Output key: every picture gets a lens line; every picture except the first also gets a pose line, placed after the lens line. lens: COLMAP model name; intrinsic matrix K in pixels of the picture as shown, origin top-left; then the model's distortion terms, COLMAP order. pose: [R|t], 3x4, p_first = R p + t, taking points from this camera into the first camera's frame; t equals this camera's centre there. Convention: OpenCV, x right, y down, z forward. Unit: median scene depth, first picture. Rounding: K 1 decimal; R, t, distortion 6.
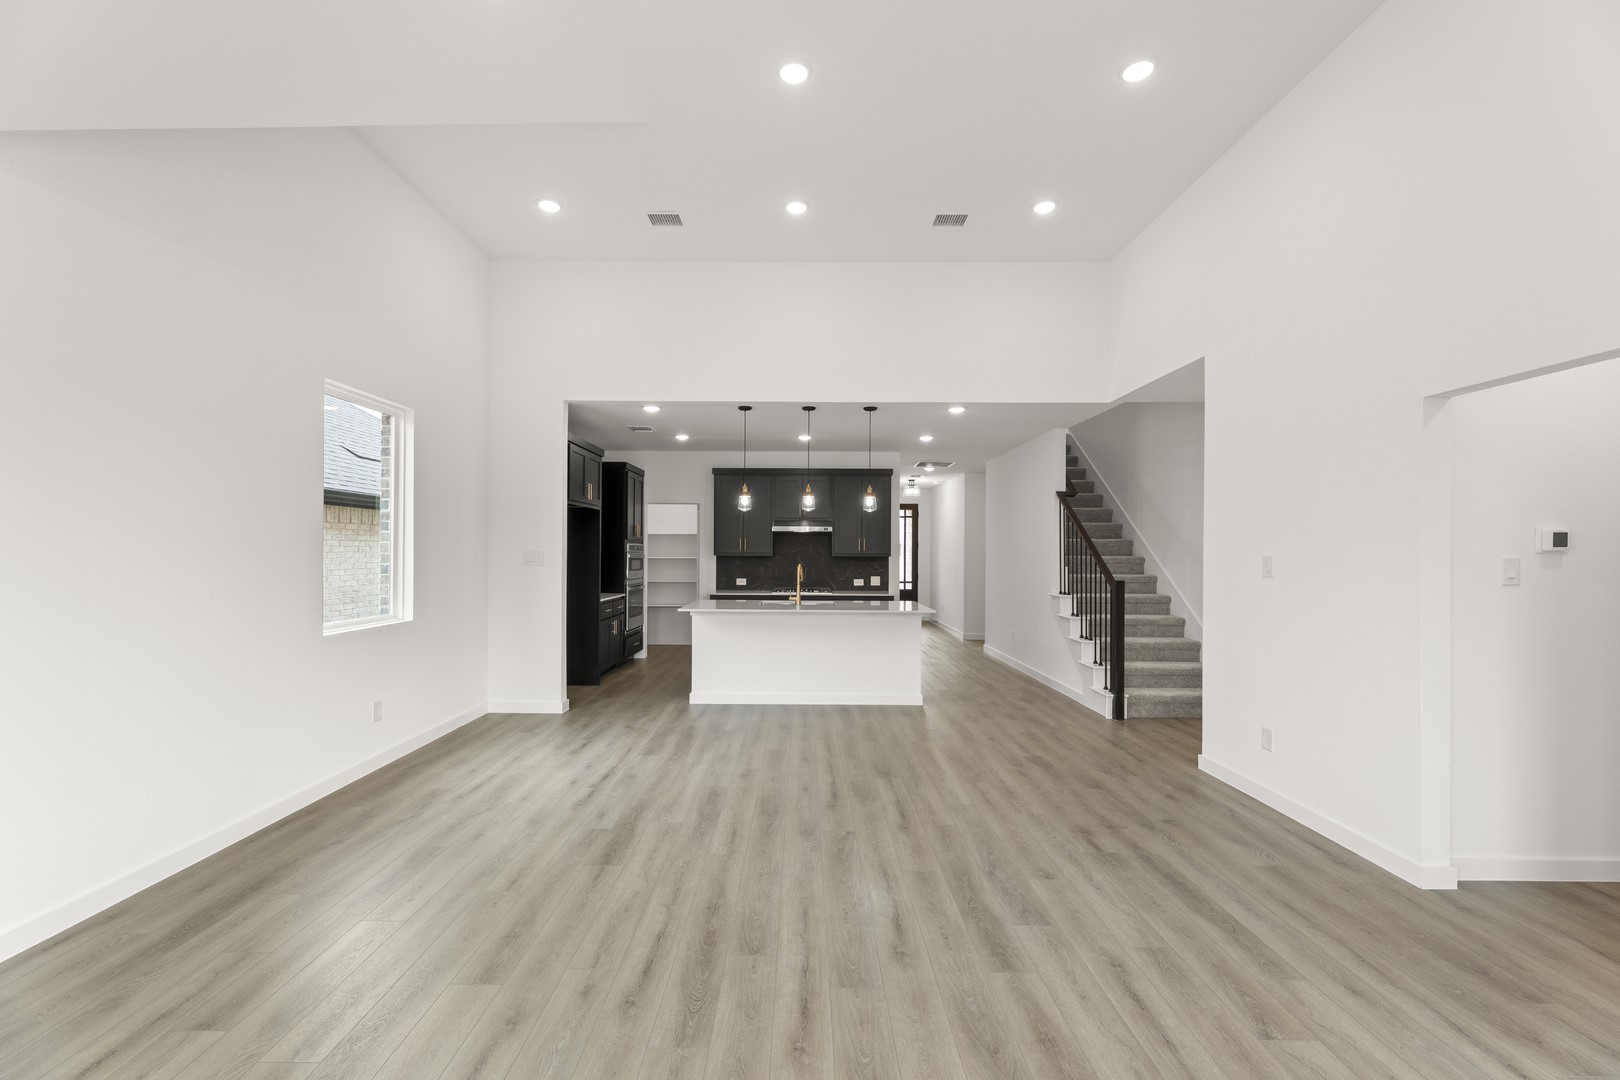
lens RADIAL K [[662.2, 0, 802.8], [0, 662.2, 551.3], [0, 0, 1]] dist [0.000299, -0.000528]
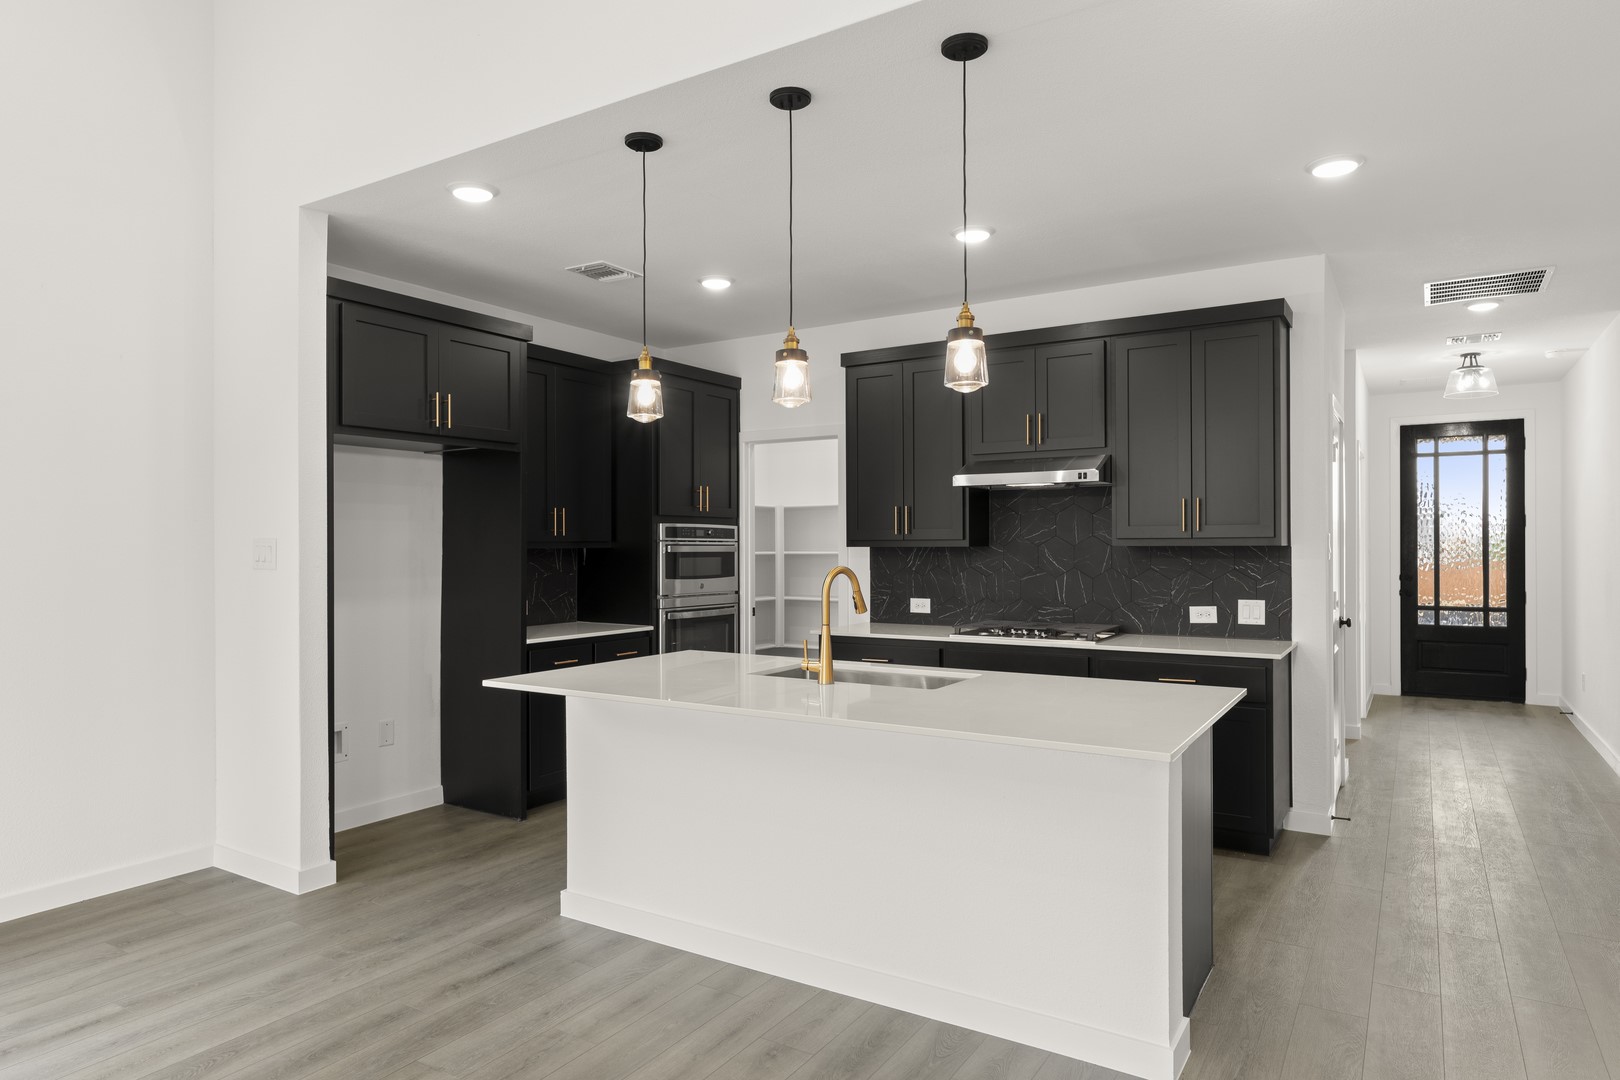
lens RADIAL K [[971.6, 0, 803.0], [0, 971.6, 547.3], [0, 0, 1]] dist [-0.002431, -0.002930]
pose [[0.845473, -0.008813, -0.533945, 0.348793], [0.009741, 0.999952, -0.001081, 0.012895], [0.533929, -0.004287, 0.845518, 0.759311]]
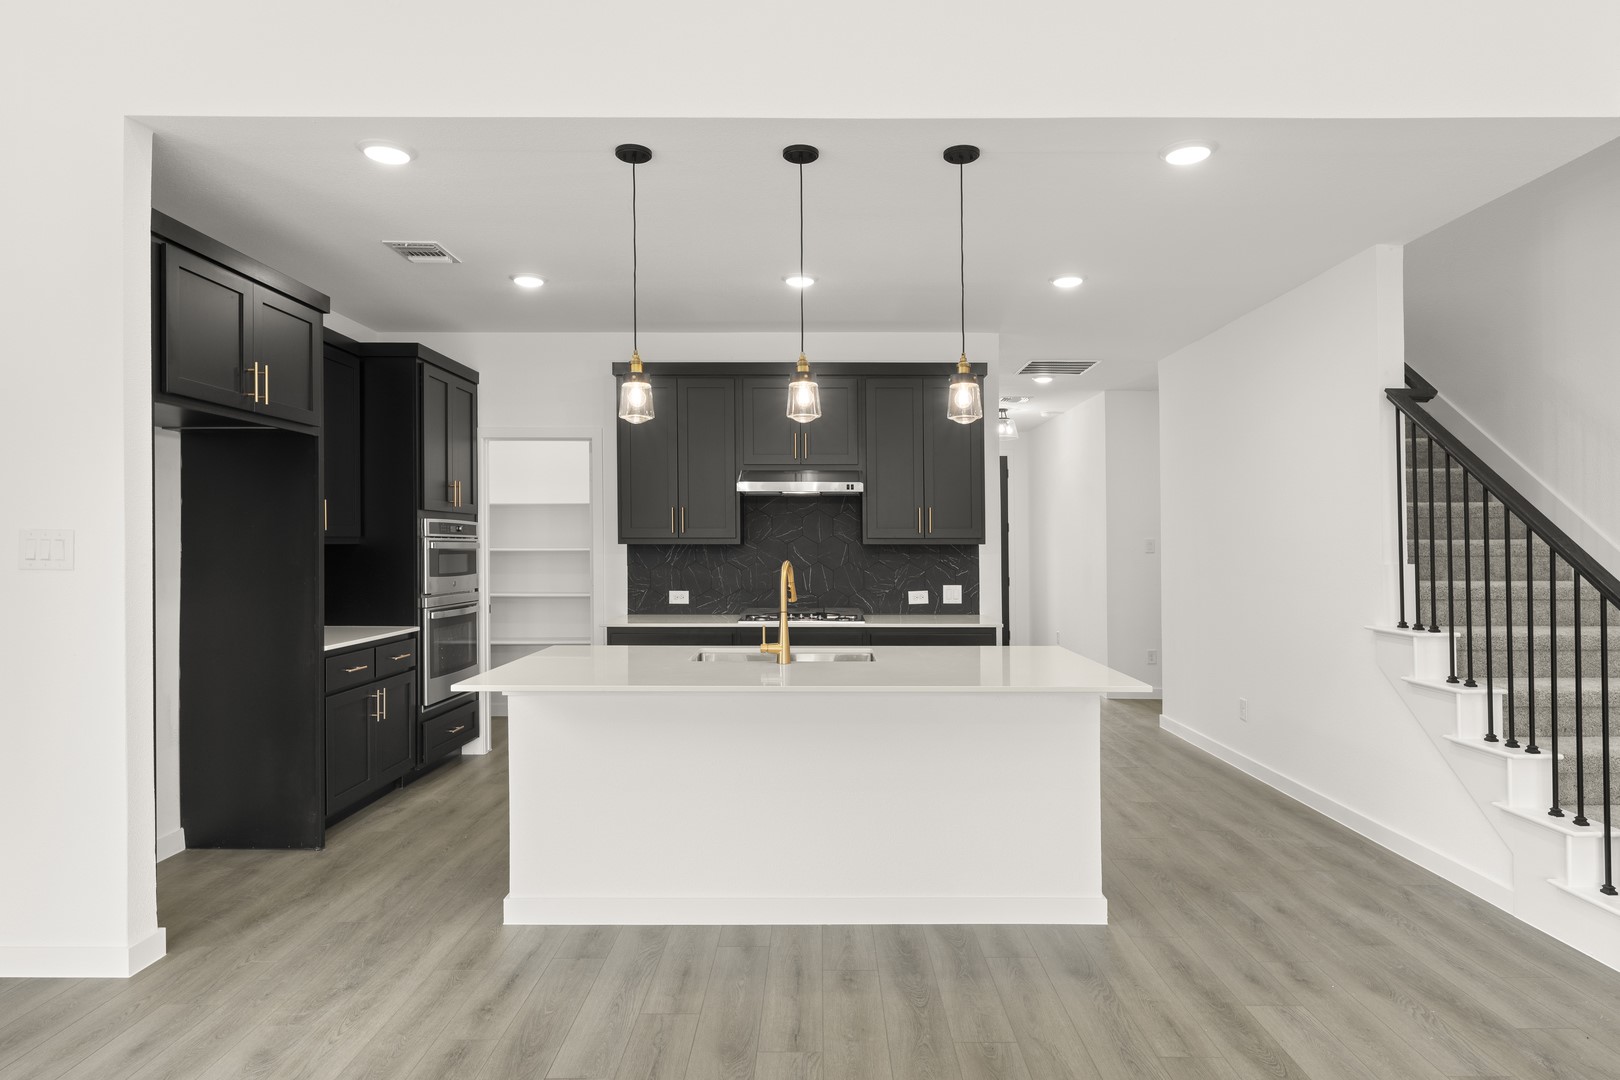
lens RADIAL K [[900.6, 0, 818.7], [0, 900.6, 537.0], [0, 0, 1]] dist [-0.002332, -0.000665]
pose [[0.999979, -0.005527, 0.003396, 0.016053], [0.005549, 0.999964, -0.006478, 0.011464], [-0.003360, 0.006497, 0.999973, 0.616875]]
